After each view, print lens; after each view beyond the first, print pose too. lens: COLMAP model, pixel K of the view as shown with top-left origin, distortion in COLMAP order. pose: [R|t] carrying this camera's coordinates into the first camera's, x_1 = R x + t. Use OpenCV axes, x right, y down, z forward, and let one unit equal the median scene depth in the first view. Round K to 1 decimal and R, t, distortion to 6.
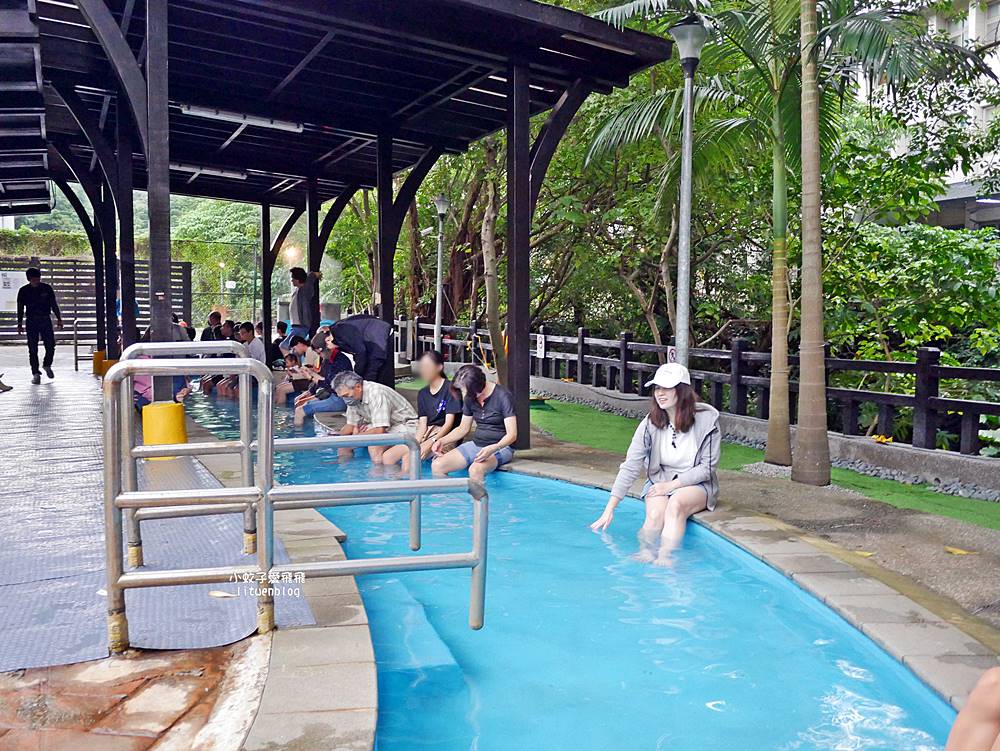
lens RADIAL K [[884.3, 0, 500.0], [0, 884.3, 375.5], [0, 0, 1]] dist [-0.038861, 0.013425]
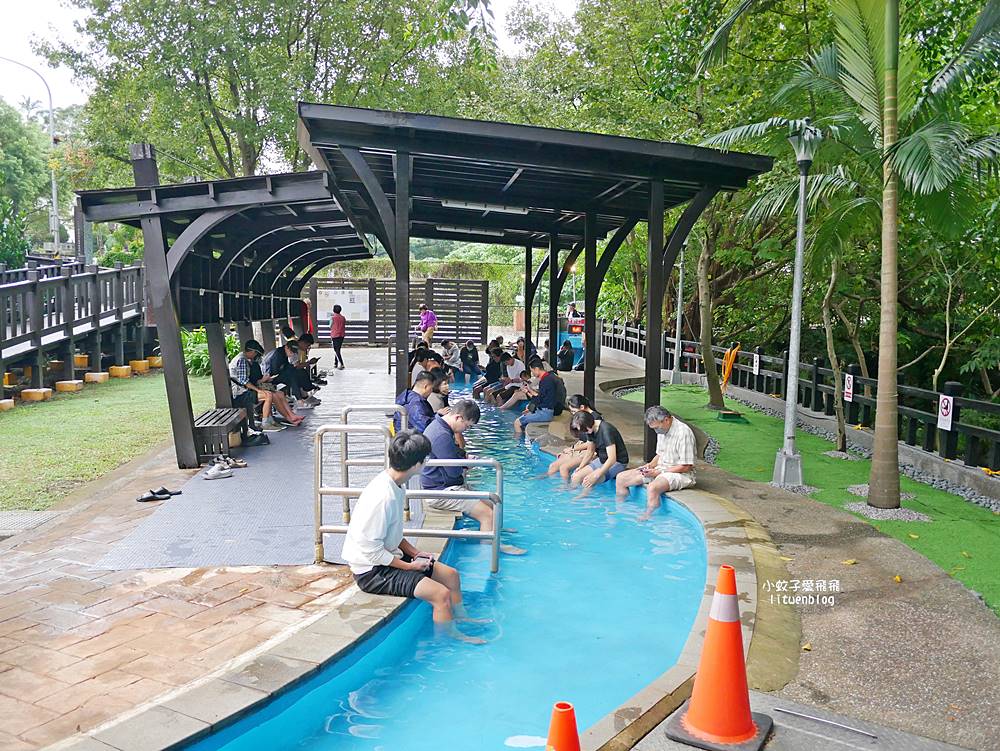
lens RADIAL K [[832.5, 0, 521.3], [0, 832.5, 378.8], [0, 0, 1]] dist [-0.029390, -0.002783]
pose [[0.944234, 0.035839, -0.327319, 0.243729], [-0.029439, 0.999267, 0.024489, -0.069263], [0.327956, -0.013487, 0.944597, -0.264340]]
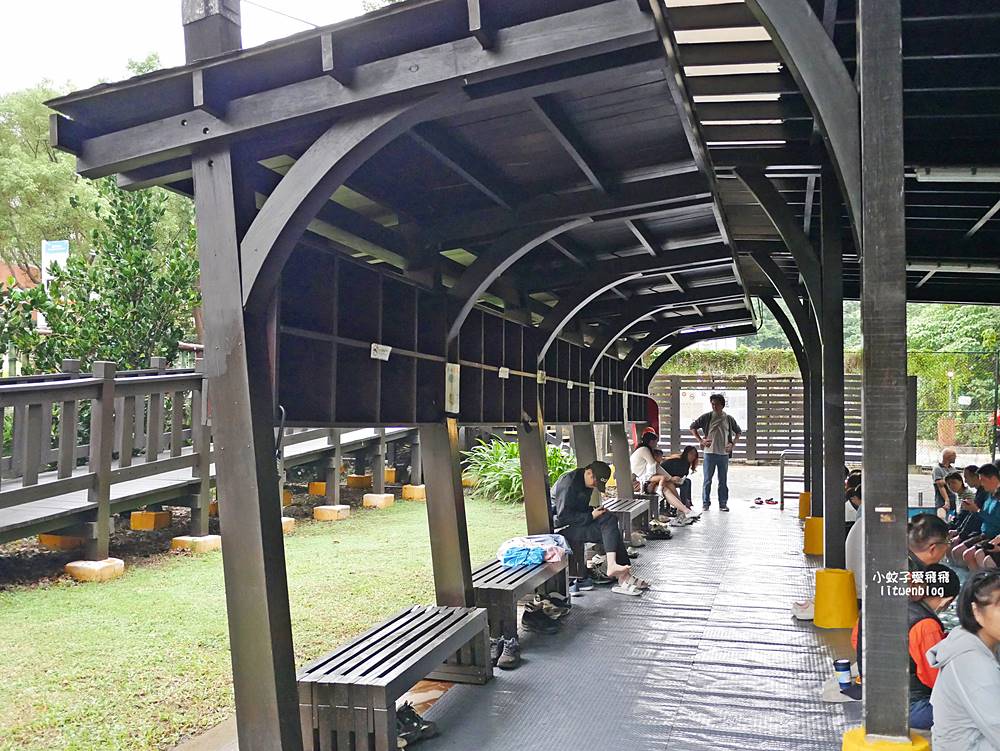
lens RADIAL K [[821.2, 0, 515.3], [0, 821.2, 375.6], [0, 0, 1]] dist [-0.031249, 0.001145]
pose [[0.706151, -0.028571, -0.707485, -0.182134], [-0.054989, 0.993955, -0.095025, -0.092761], [0.705923, 0.106006, 0.700311, 0.457298]]
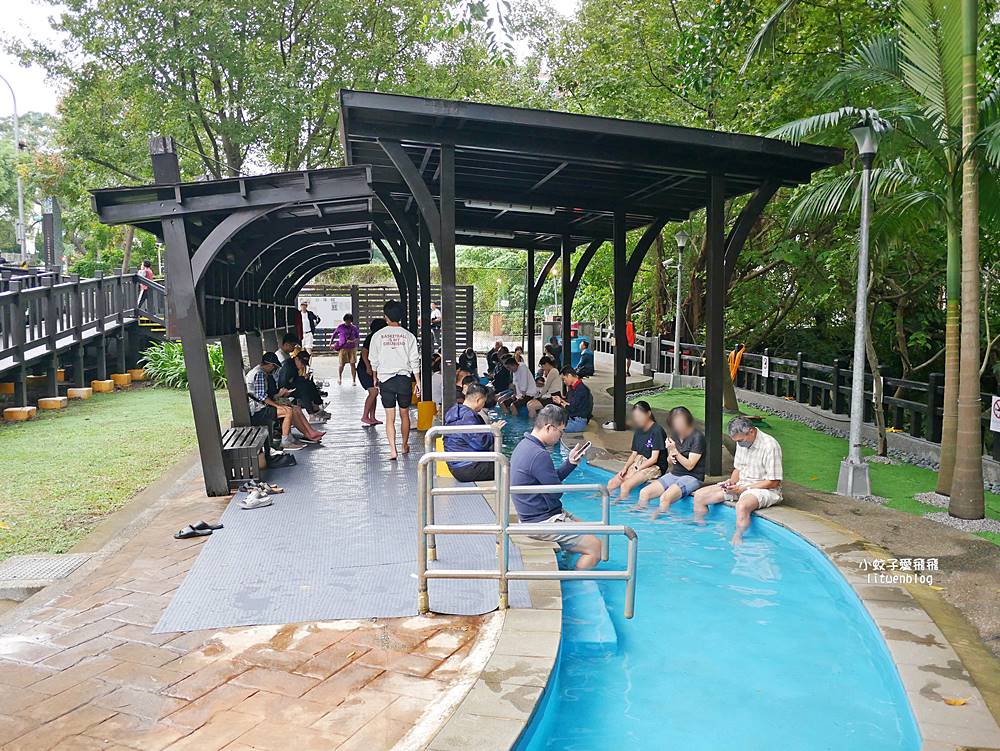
lens RADIAL K [[821.2, 0, 515.3], [0, 821.2, 375.6], [0, 0, 1]] dist [-0.031249, 0.001145]
pose [[0.958872, 0.015460, -0.283419, 0.079564], [-0.011551, 0.999814, 0.015457, -0.074232], [0.283605, -0.011548, 0.958872, -0.205648]]
